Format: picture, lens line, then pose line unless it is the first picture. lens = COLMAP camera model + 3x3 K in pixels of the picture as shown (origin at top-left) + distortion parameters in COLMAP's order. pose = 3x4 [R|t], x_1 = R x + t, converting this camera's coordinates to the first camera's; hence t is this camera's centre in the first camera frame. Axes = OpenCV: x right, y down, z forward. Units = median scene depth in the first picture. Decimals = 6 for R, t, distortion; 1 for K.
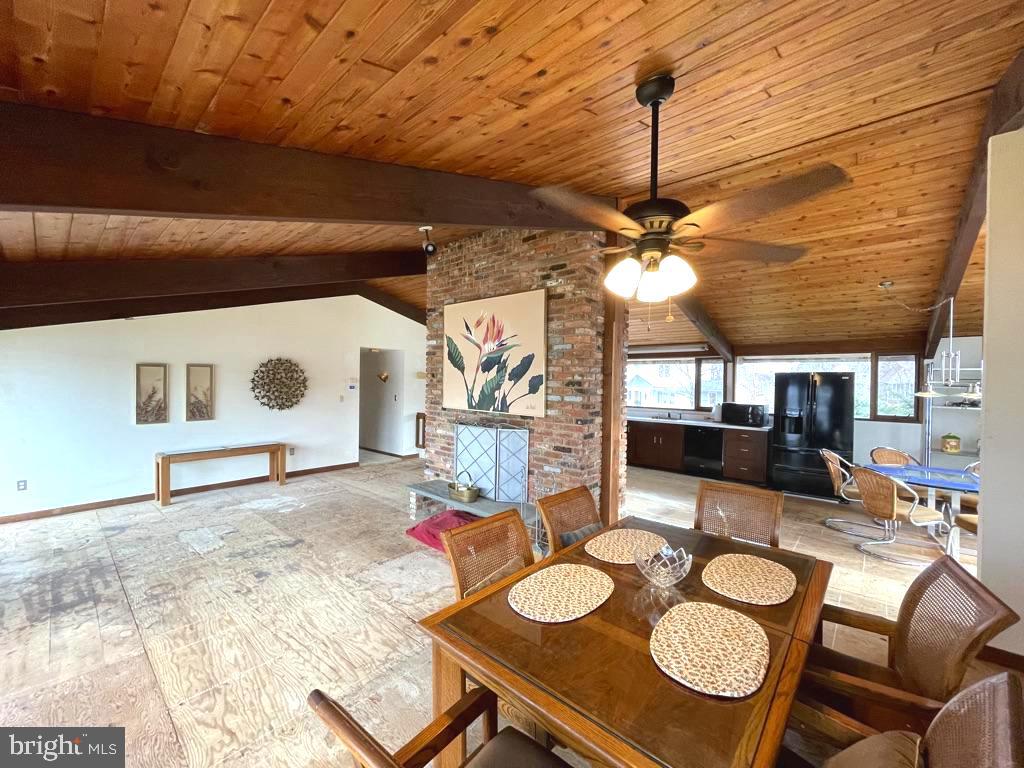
lens RADIAL K [[410.9, 0, 507.0], [0, 410.9, 383.2], [0, 0, 1]] dist [-0.007412, 0.001224]
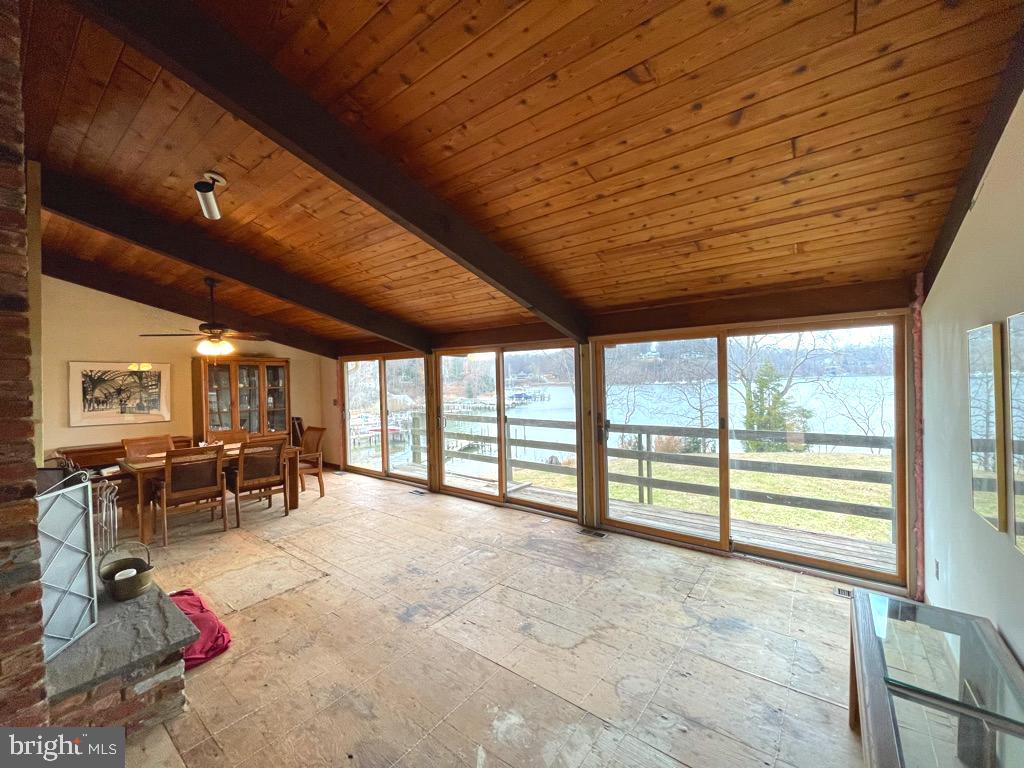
lens RADIAL K [[410.9, 0, 503.9], [0, 410.9, 386.9], [0, 0, 1]] dist [-0.007412, 0.001224]
pose [[-0.998039, 0.006383, -0.062263, -0.602721], [0.004861, 0.999686, 0.024565, -0.013622], [0.062400, 0.024214, -0.997757, 1.604854]]
